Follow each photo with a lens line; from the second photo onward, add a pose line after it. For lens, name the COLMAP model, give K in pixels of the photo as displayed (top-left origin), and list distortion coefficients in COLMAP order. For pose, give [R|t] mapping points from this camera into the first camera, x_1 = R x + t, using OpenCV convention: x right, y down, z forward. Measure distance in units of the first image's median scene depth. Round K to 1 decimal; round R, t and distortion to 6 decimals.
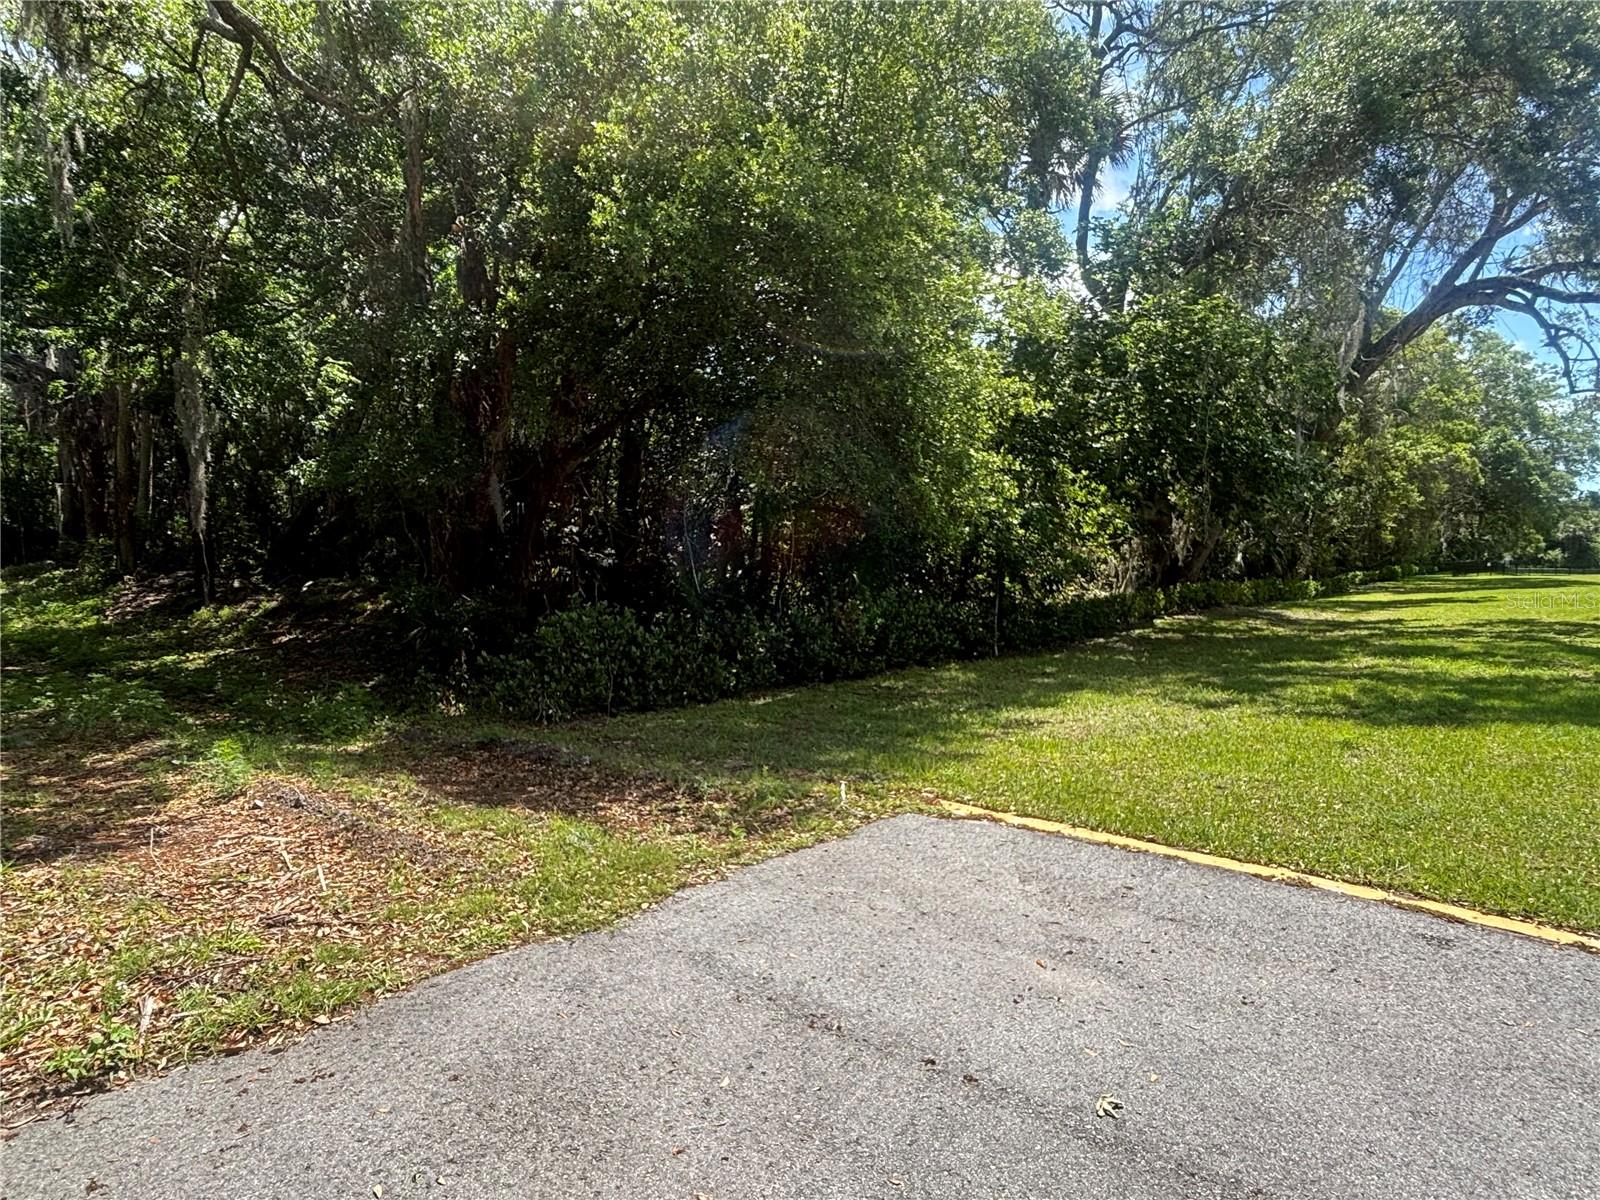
lens RADIAL K [[991.1, 0, 807.3], [0, 991.1, 600.4], [0, 0, 1]] dist [0.003332, -0.001653]
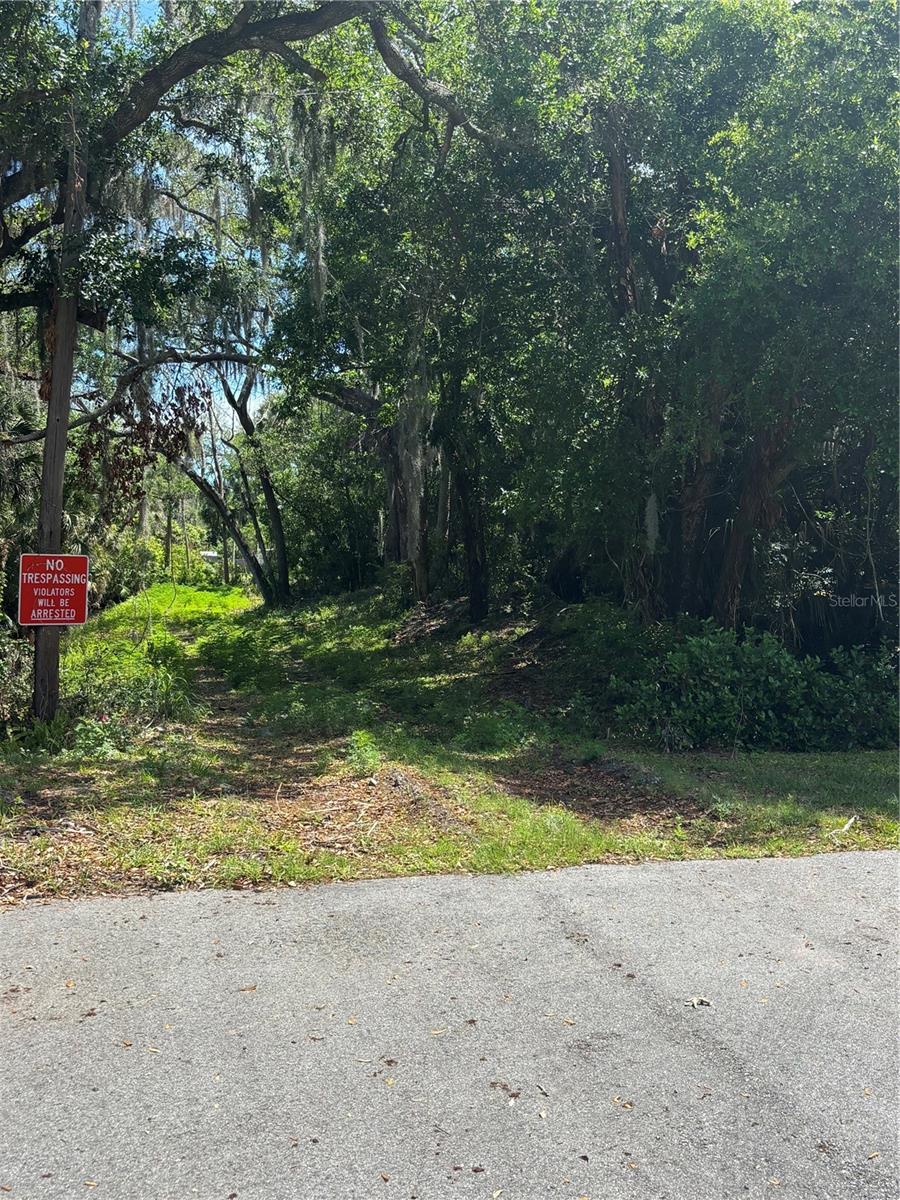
lens RADIAL K [[1298.3, 0, 451.1], [0, 1298.3, 600.0], [0, 0, 1]] dist [0.034658, 0.000000]
pose [[0.818702, 0.003362, -0.574208, 0.286891], [-0.019599, 0.999564, -0.022093, 0.008195], [0.573883, 0.029341, 0.818411, -0.171179]]
